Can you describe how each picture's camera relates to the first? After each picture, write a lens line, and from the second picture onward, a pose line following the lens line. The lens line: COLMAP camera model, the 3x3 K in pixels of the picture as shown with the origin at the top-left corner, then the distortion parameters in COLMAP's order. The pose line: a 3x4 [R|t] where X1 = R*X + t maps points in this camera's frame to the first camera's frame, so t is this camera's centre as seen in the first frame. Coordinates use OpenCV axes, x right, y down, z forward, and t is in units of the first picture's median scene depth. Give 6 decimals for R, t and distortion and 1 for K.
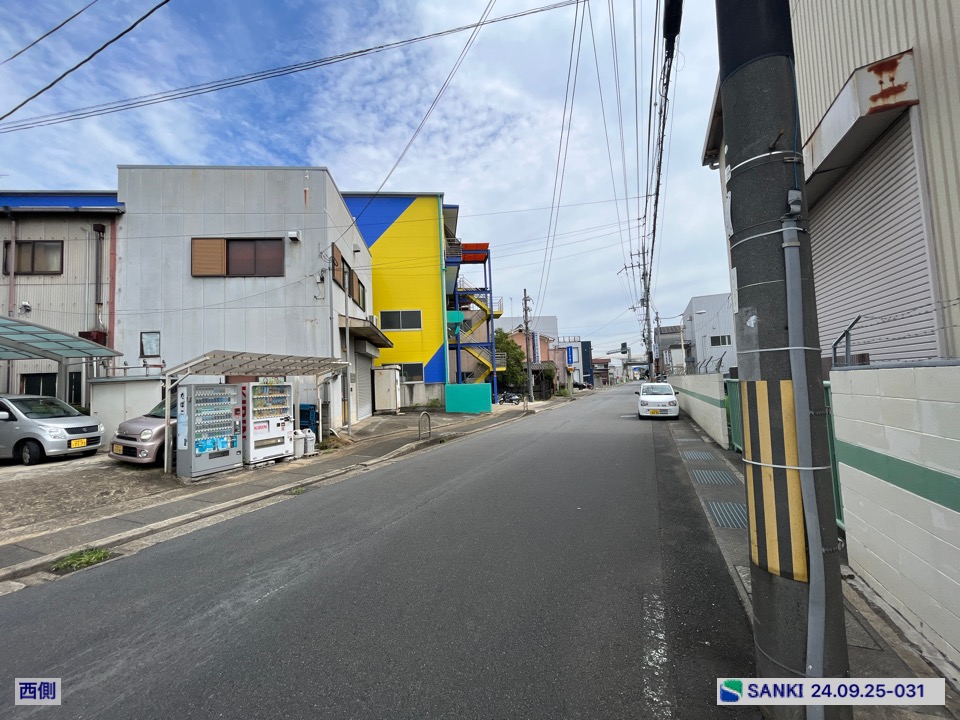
lens RADIAL K [[389.8, 0, 476.7], [0, 389.8, 361.3], [0, 0, 1]] dist [-0.001945, -0.000263]
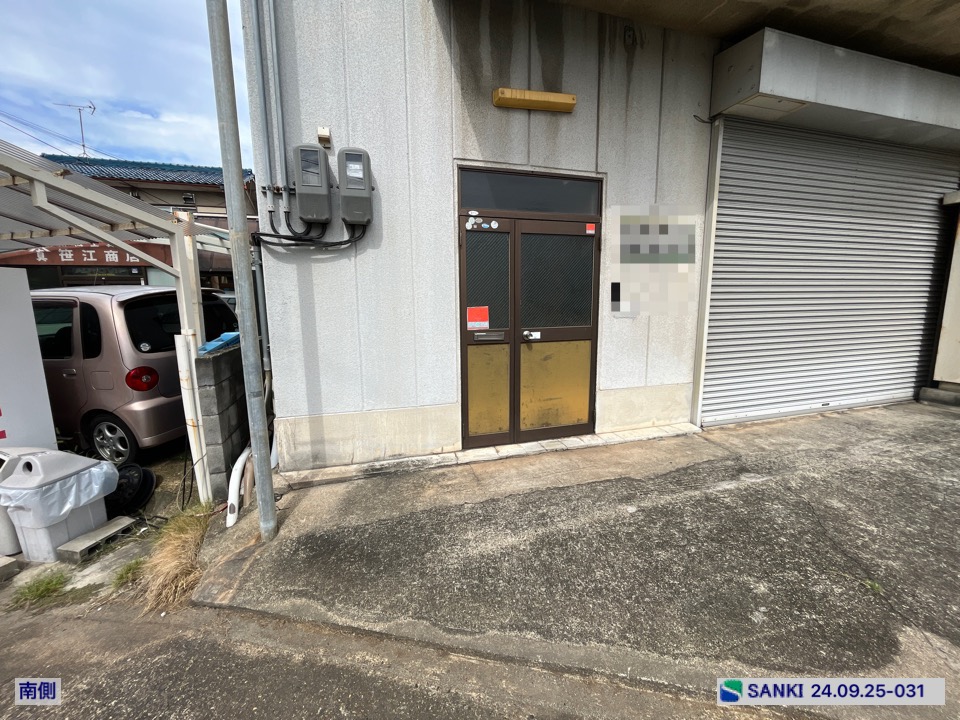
lens RADIAL K [[389.8, 0, 478.0], [0, 389.8, 361.1], [0, 0, 1]] dist [-0.001945, -0.000263]
pose [[0.193252, 0.187029, -0.963158, -0.137377], [0.065014, 0.977065, 0.202774, 0.074440], [0.978993, -0.101805, 0.176660, 1.090754]]
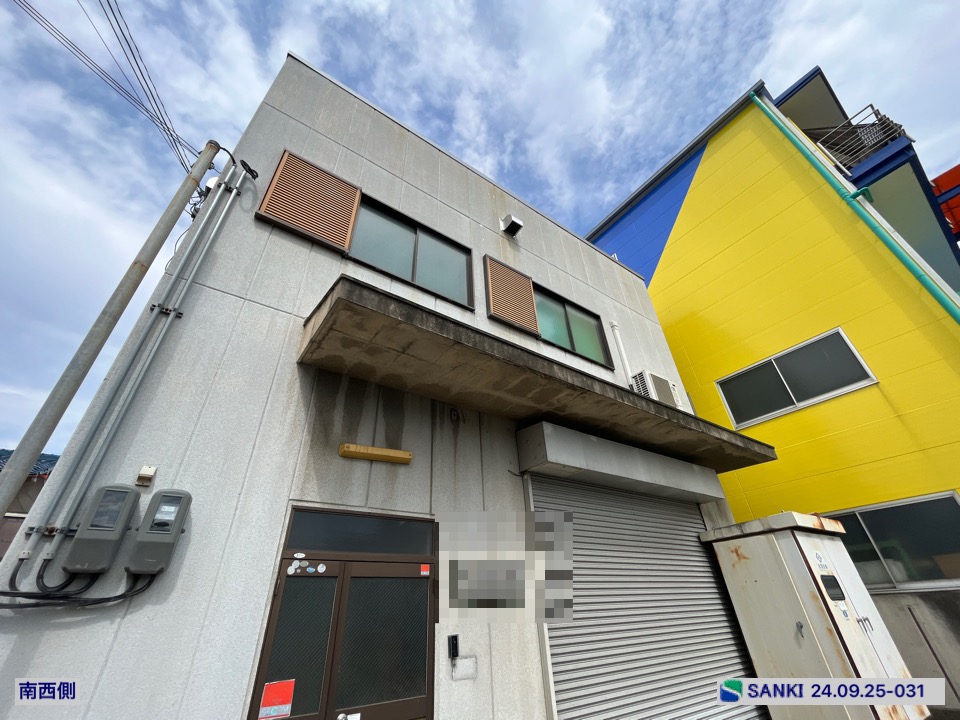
lens RADIAL K [[389.8, 0, 477.5], [0, 389.8, 361.5], [0, 0, 1]] dist [-0.001945, -0.000263]
pose [[0.489620, -0.456280, -0.743021, -0.114772], [0.073813, 0.870782, -0.486097, 0.052462], [0.868806, 0.183158, 0.460032, 1.105269]]
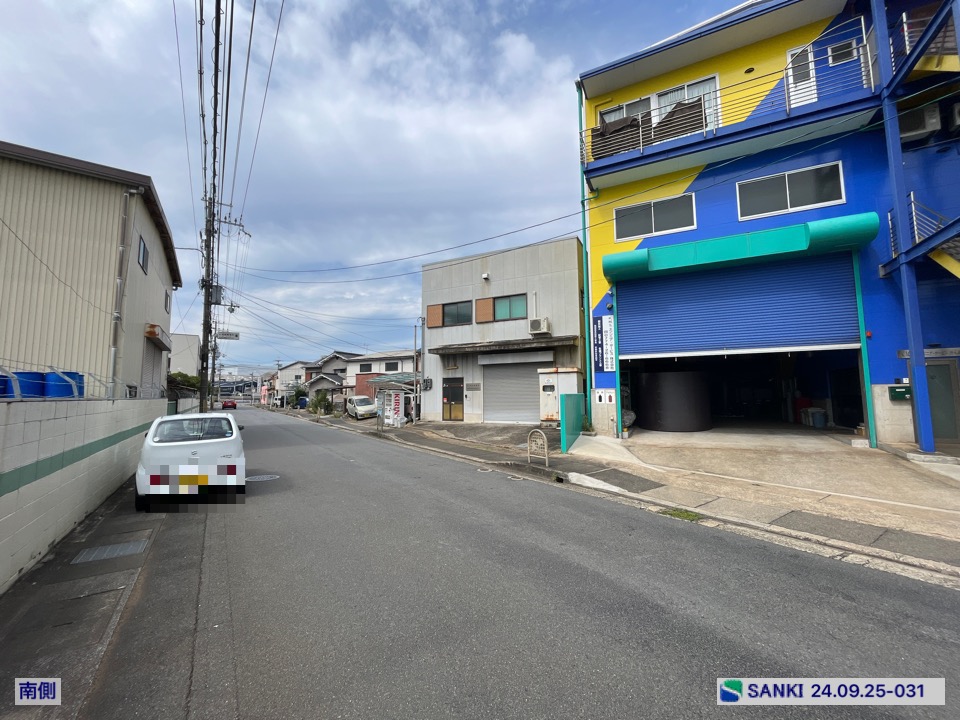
lens RADIAL K [[389.8, 0, 476.8], [0, 389.8, 361.4], [0, 0, 1]] dist [-0.001945, -0.000263]
pose [[-0.539228, -0.027677, -0.841705, 0.952782], [0.082017, 0.992983, -0.085194, 0.088814], [0.838157, -0.114973, -0.533174, 2.170286]]
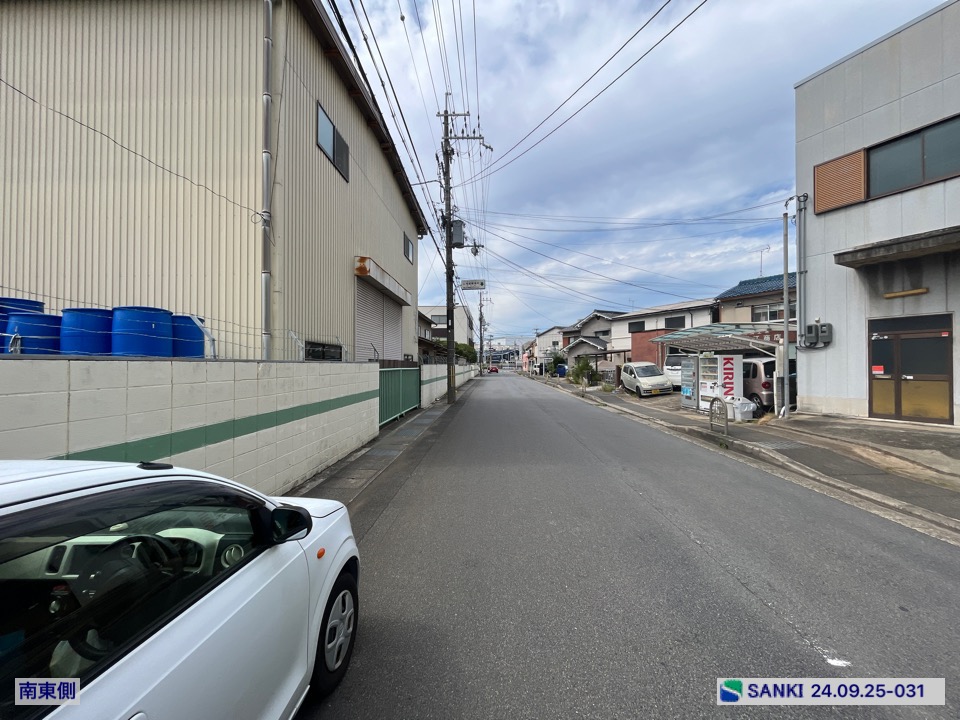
lens RADIAL K [[389.8, 0, 476.5], [0, 389.8, 360.5], [0, 0, 1]] dist [-0.001945, -0.000263]
pose [[-0.930433, 0.040390, -0.364229, 0.566225], [0.064278, 0.996486, -0.053699, 0.072472], [0.360780, -0.073376, -0.929760, 1.545266]]
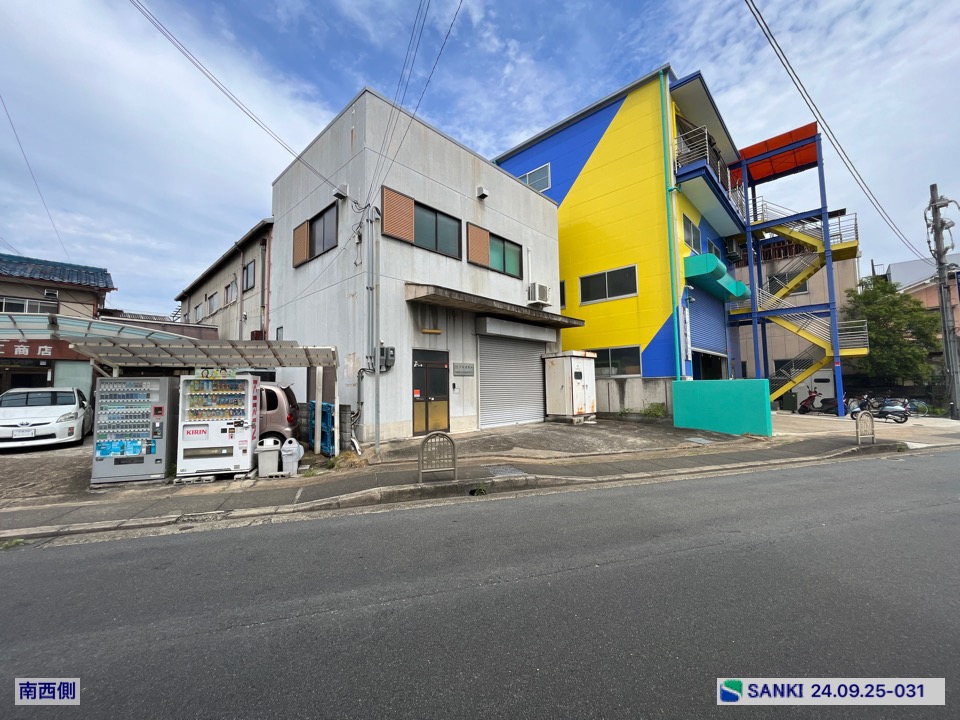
lens RADIAL K [[389.8, 0, 477.8], [0, 389.8, 362.0], [0, 0, 1]] dist [-0.001945, -0.000263]
pose [[0.652845, -0.016547, -0.757311, 0.322123], [0.033995, 0.999394, 0.007469, 0.030275], [0.756728, -0.030620, 0.653012, 0.696884]]
